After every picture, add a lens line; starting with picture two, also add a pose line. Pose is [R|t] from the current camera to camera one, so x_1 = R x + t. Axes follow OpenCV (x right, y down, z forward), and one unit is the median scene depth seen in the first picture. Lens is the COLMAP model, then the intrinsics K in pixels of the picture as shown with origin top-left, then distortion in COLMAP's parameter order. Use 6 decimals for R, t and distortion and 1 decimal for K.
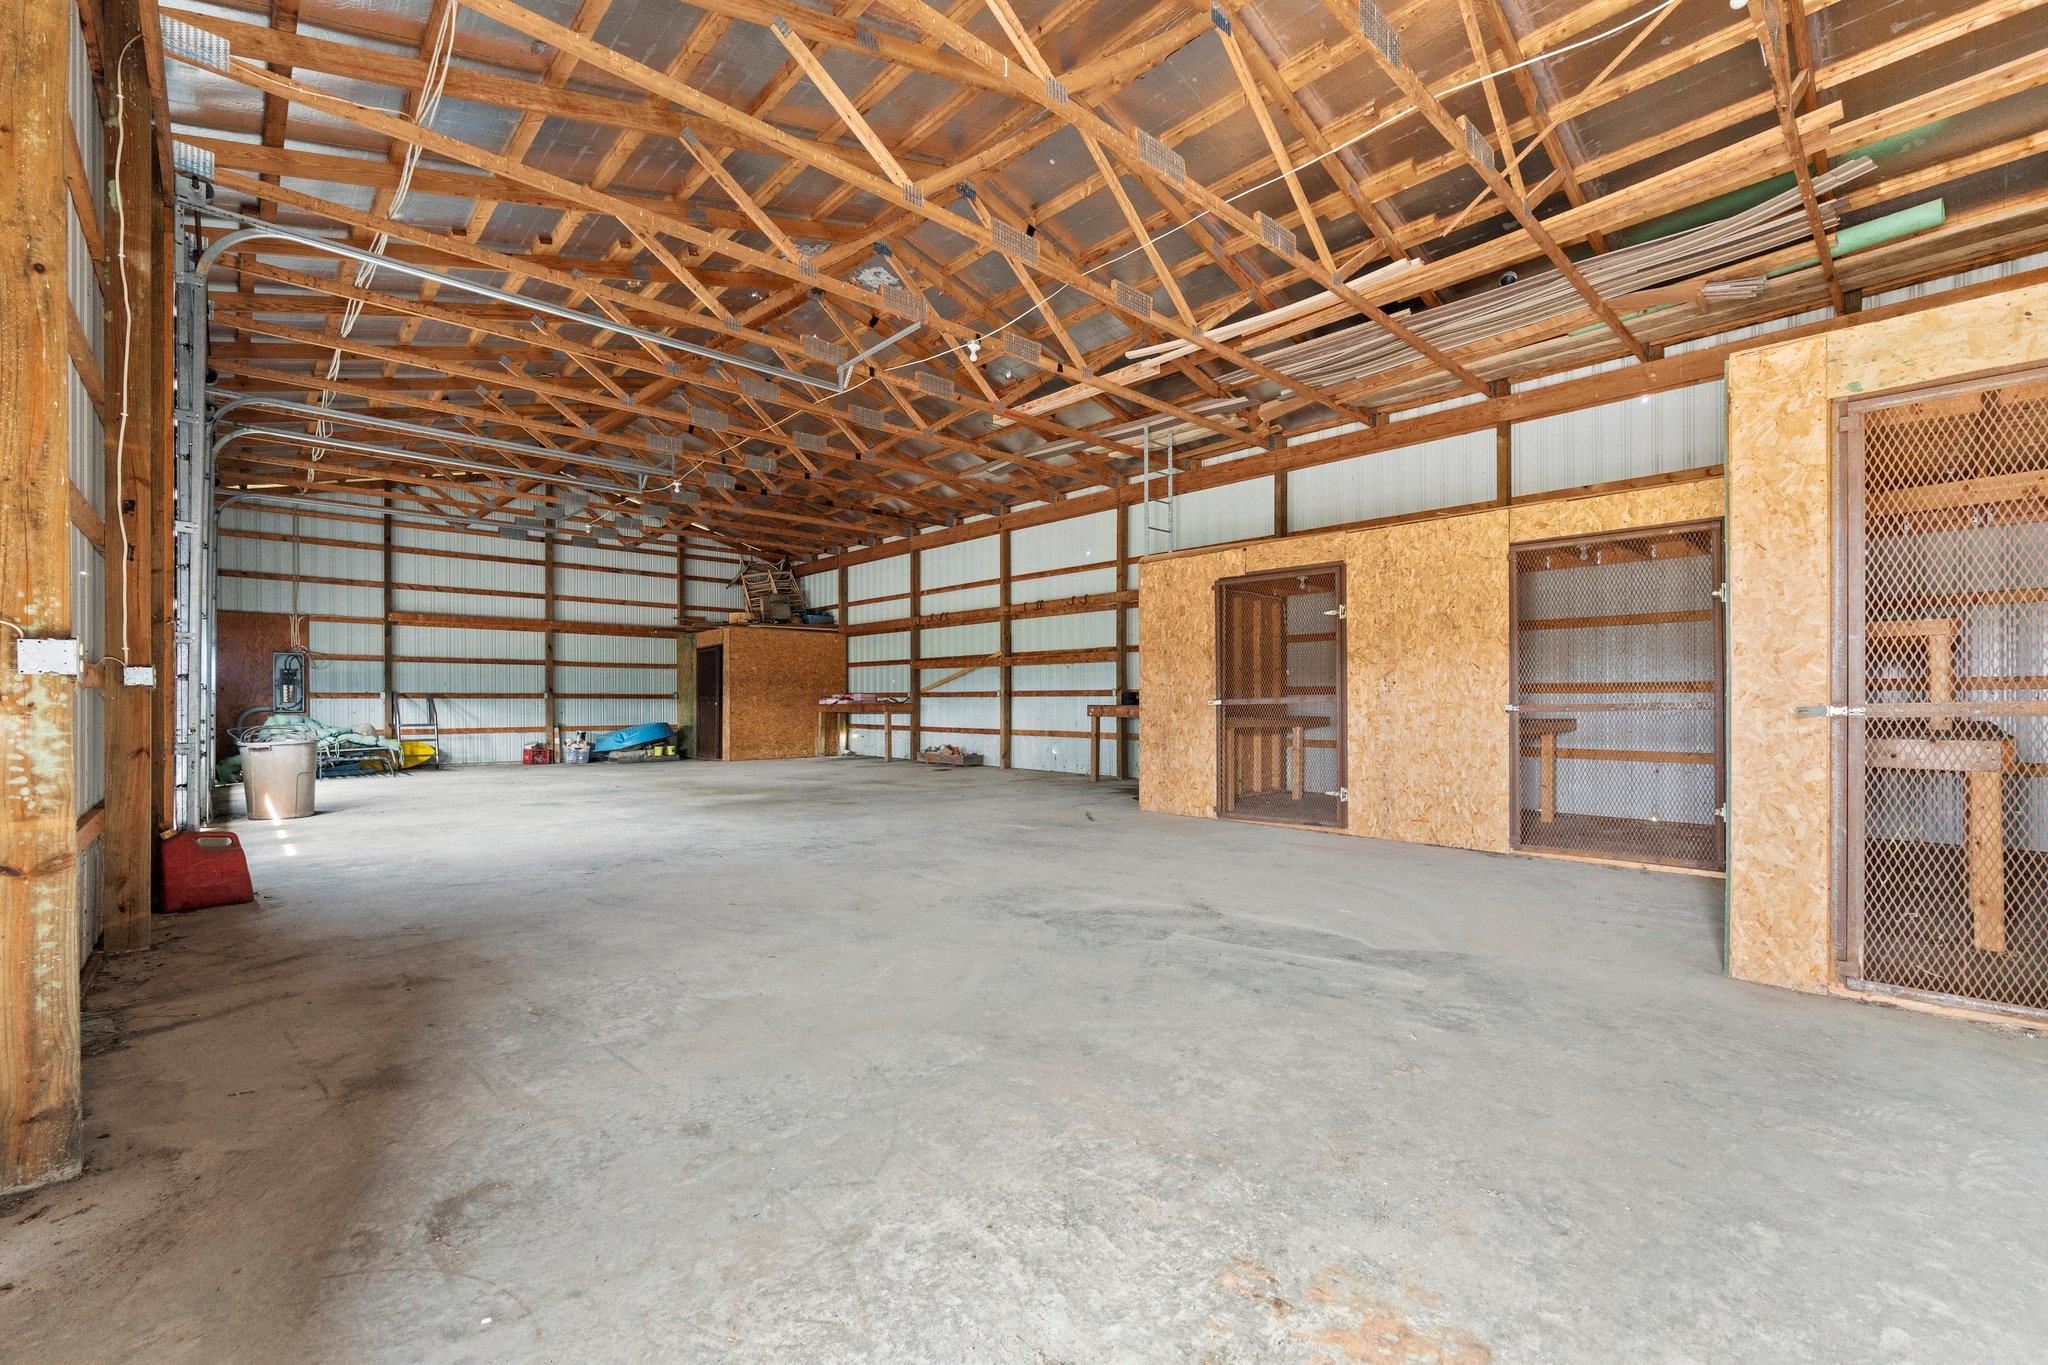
lens RADIAL K [[869.2, 0, 1025.5], [0, 869.2, 695.9], [0, 0, 1]] dist [0.001030, 0.000164]
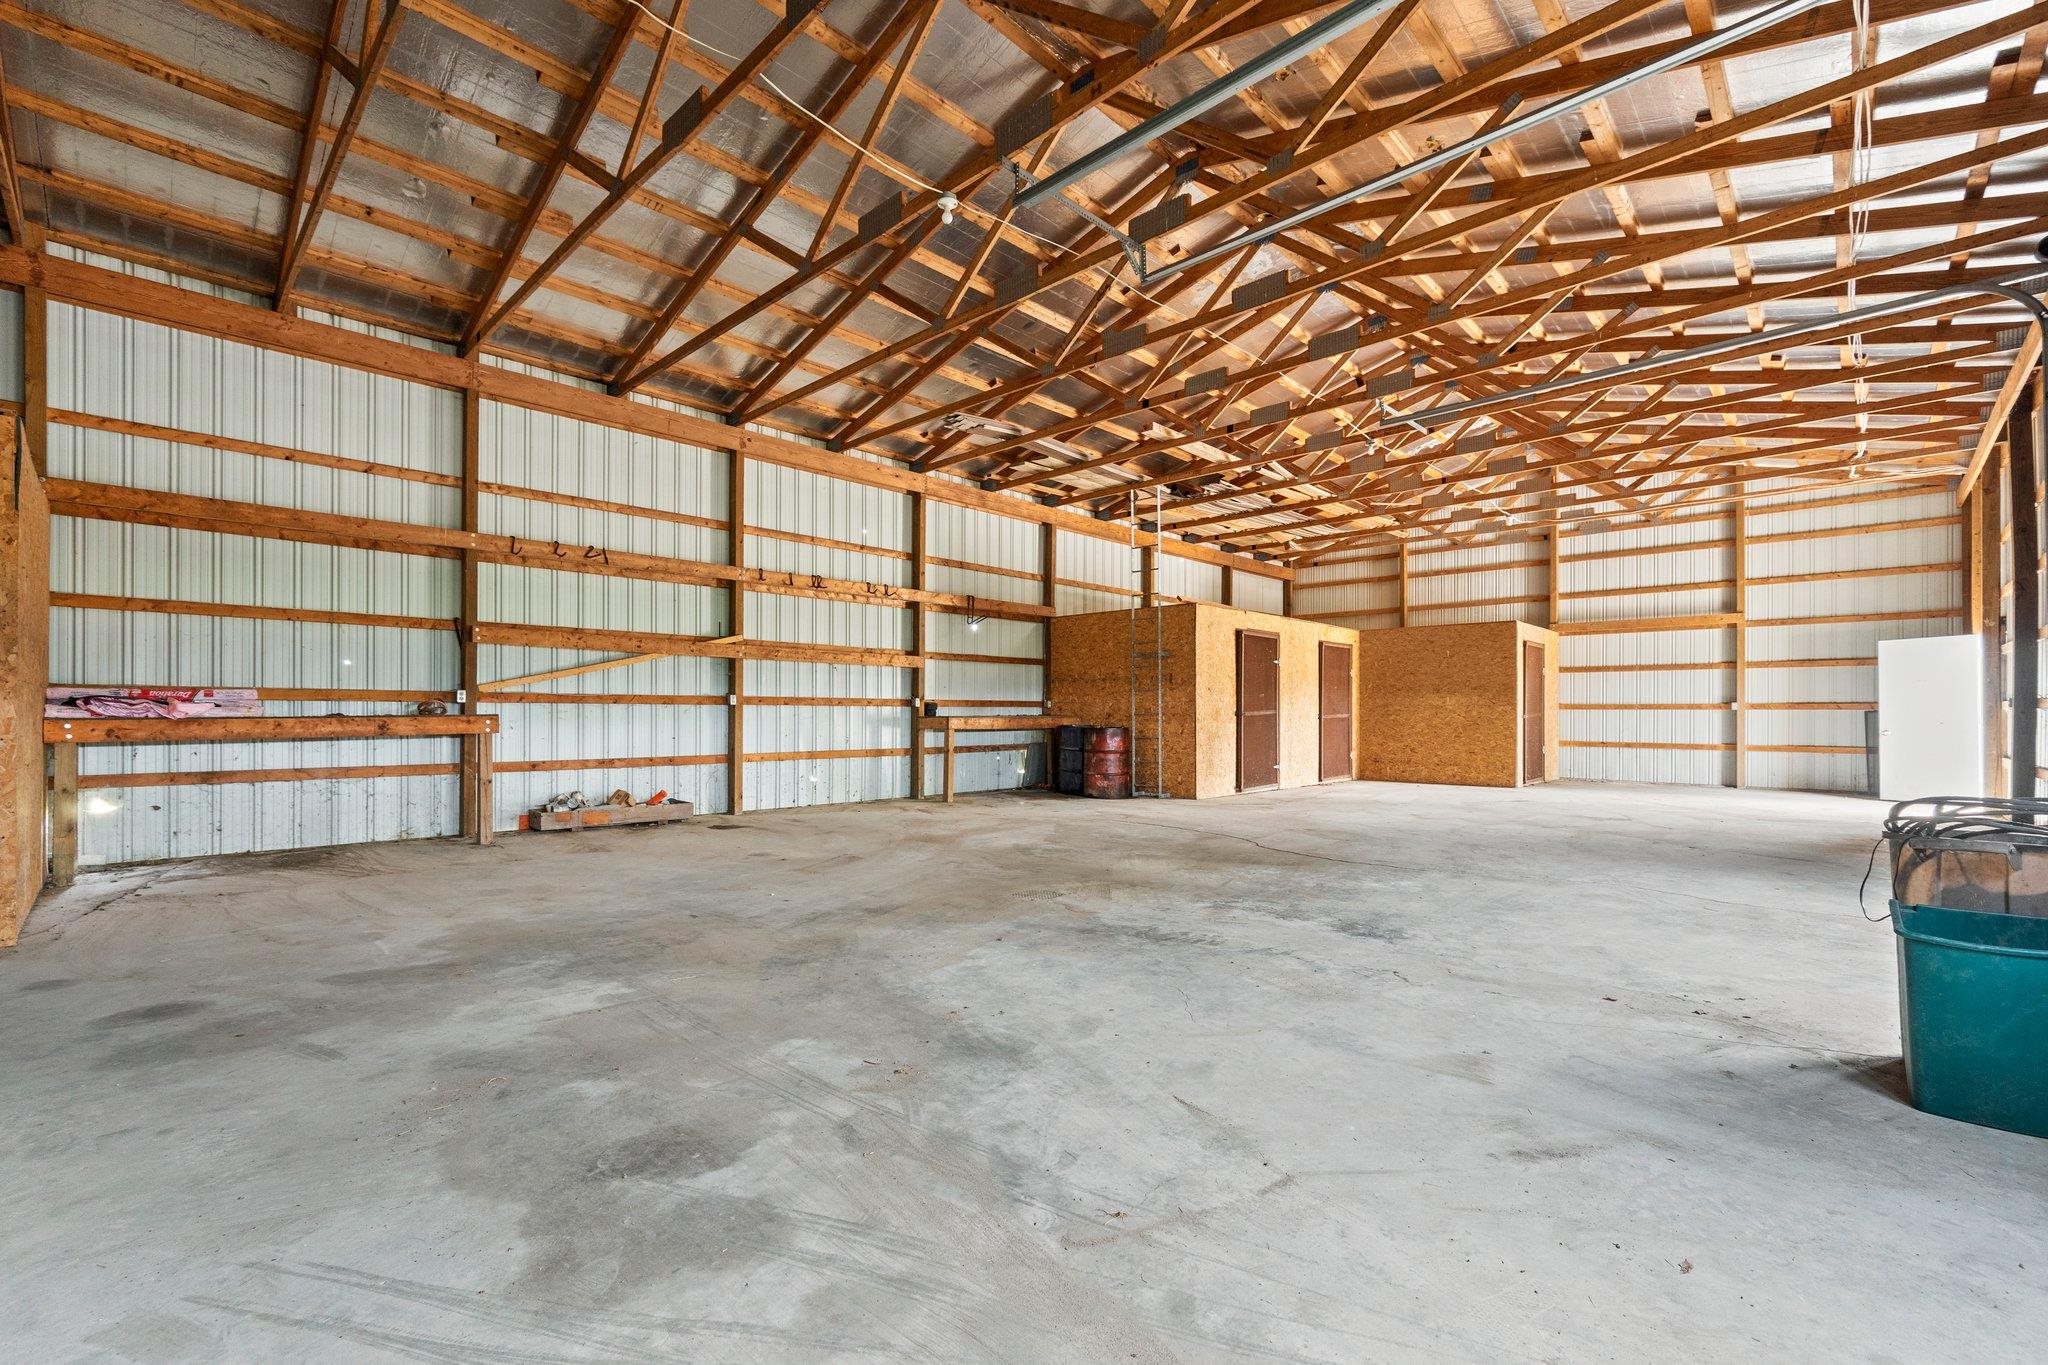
lens RADIAL K [[869.2, 0, 1025.5], [0, 869.2, 701.1], [0, 0, 1]] dist [0.001030, 0.000164]
pose [[-0.045250, 0.011412, 0.998910, -0.651102], [-0.011812, 0.999859, -0.011958, 0.003497], [-0.998906, -0.012340, -0.045109, 0.764182]]
